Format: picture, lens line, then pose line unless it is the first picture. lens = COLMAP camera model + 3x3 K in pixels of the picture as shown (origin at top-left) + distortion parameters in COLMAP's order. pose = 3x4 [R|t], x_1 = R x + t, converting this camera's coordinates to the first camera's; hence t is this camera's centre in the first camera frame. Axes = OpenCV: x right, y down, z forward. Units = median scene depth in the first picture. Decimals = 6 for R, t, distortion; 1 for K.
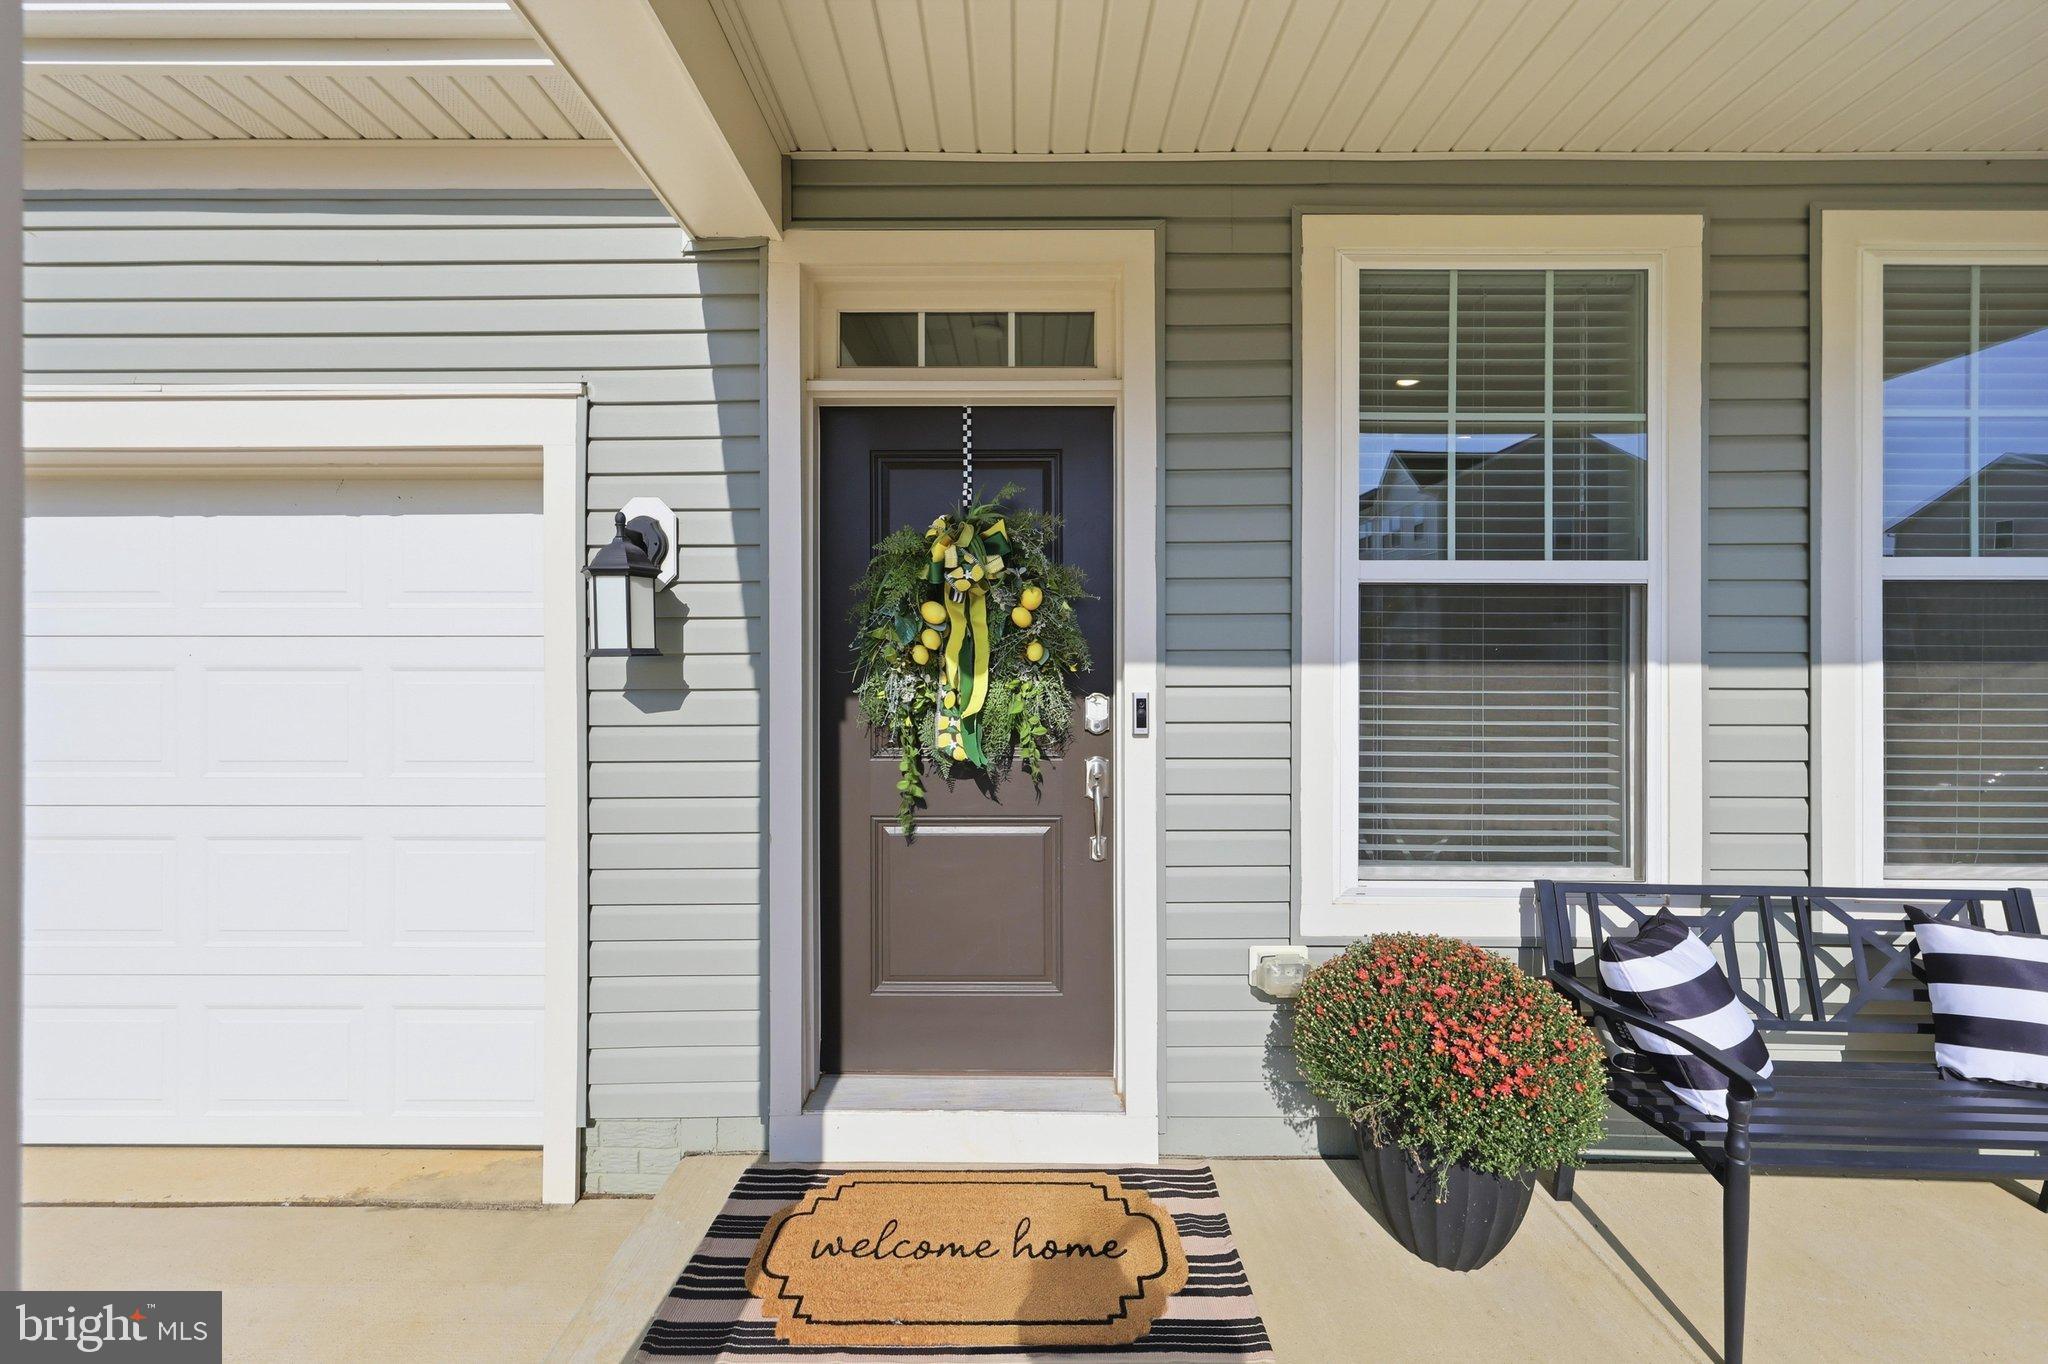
lens RADIAL K [[752.3, 0, 1025.4], [0, 752.3, 667.1], [0, 0, 1]] dist [0.004510, -0.000762]
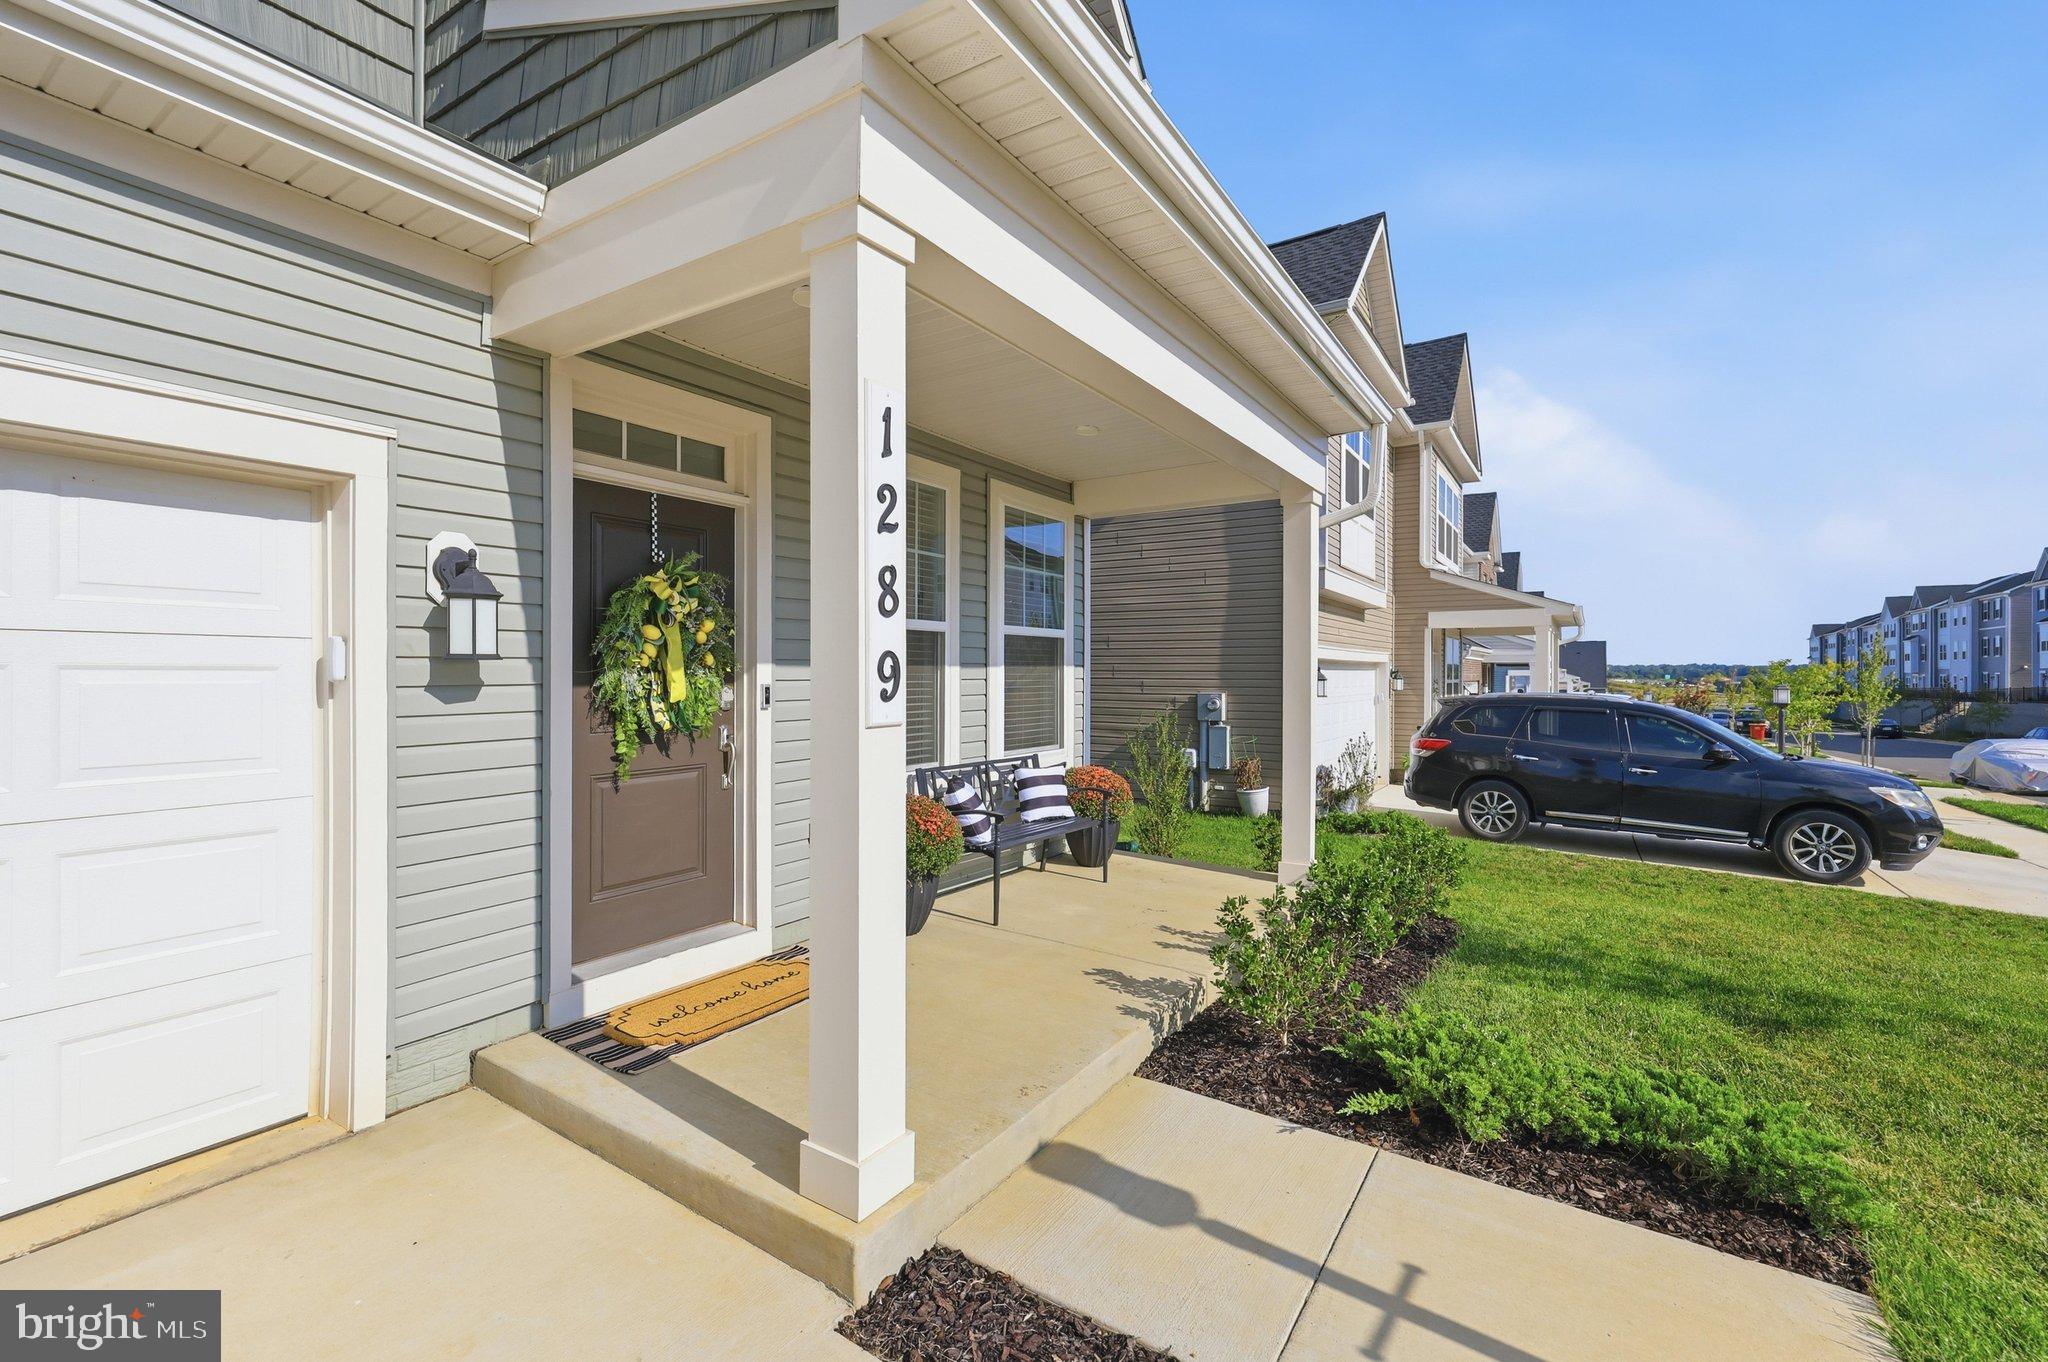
lens RADIAL K [[882.5, 0, 1016.0], [0, 882.5, 673.7], [0, 0, 1]] dist [0.002849, 0.000132]
pose [[0.546573, -0.002230, 0.837409, -1.226501], [0.000578, 0.999997, 0.002286, 0.007473], [-0.837412, -0.000765, 0.546572, -0.587813]]
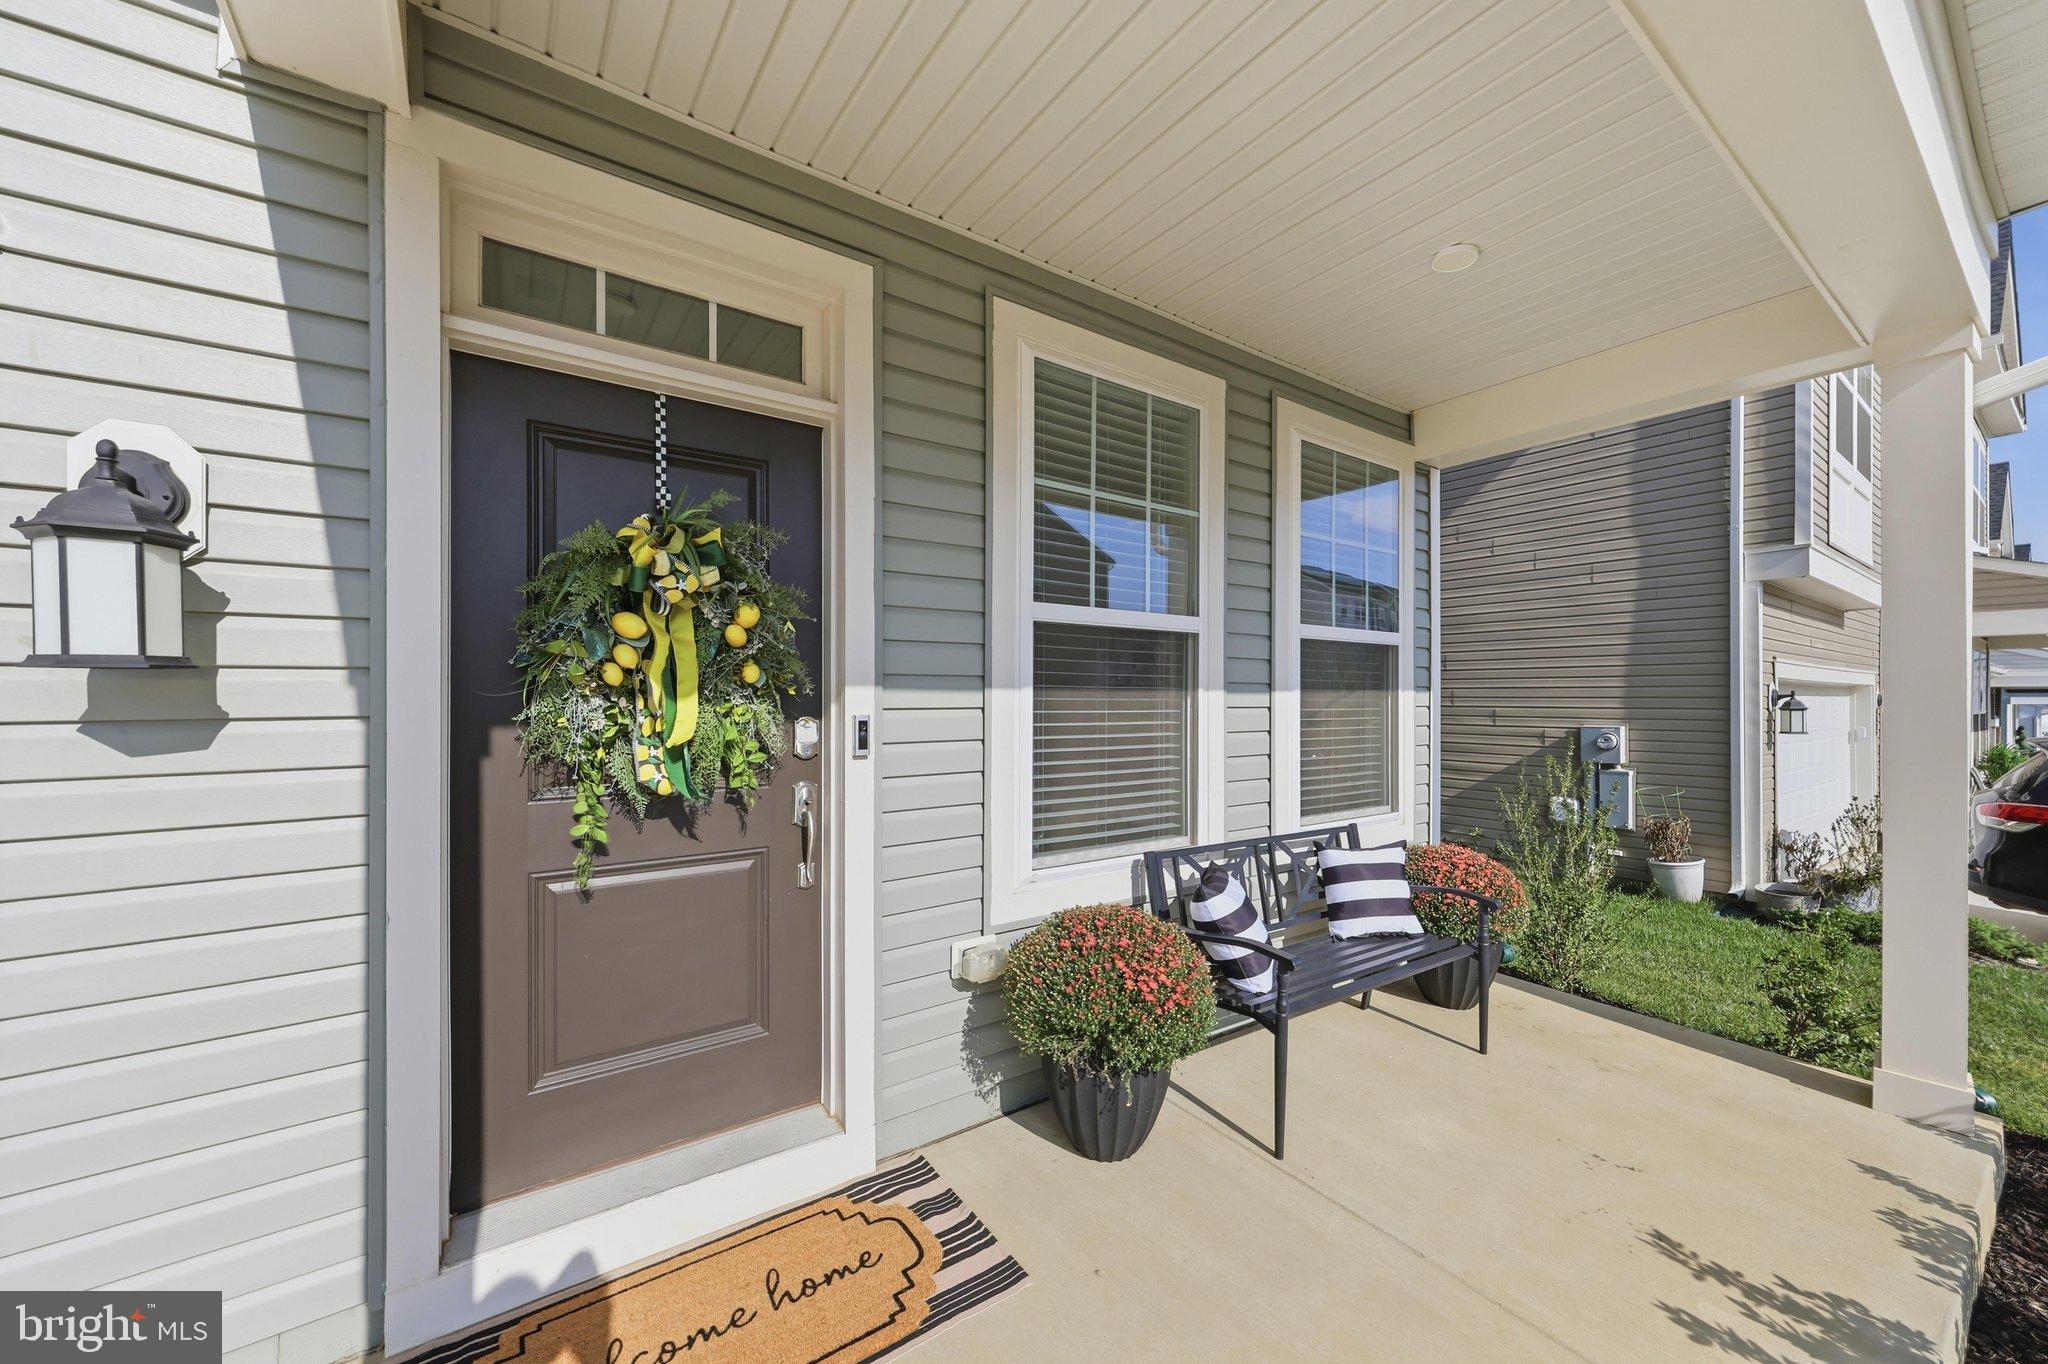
lens RADIAL K [[752.3, 0, 1014.9], [0, 752.3, 697.9], [0, 0, 1]] dist [0.004510, -0.000762]
pose [[0.822623, 0.000198, 0.568587, -0.254755], [-0.000066, 1.000000, -0.000253, 0.010831], [-0.568587, 0.000171, 0.822623, 0.040586]]
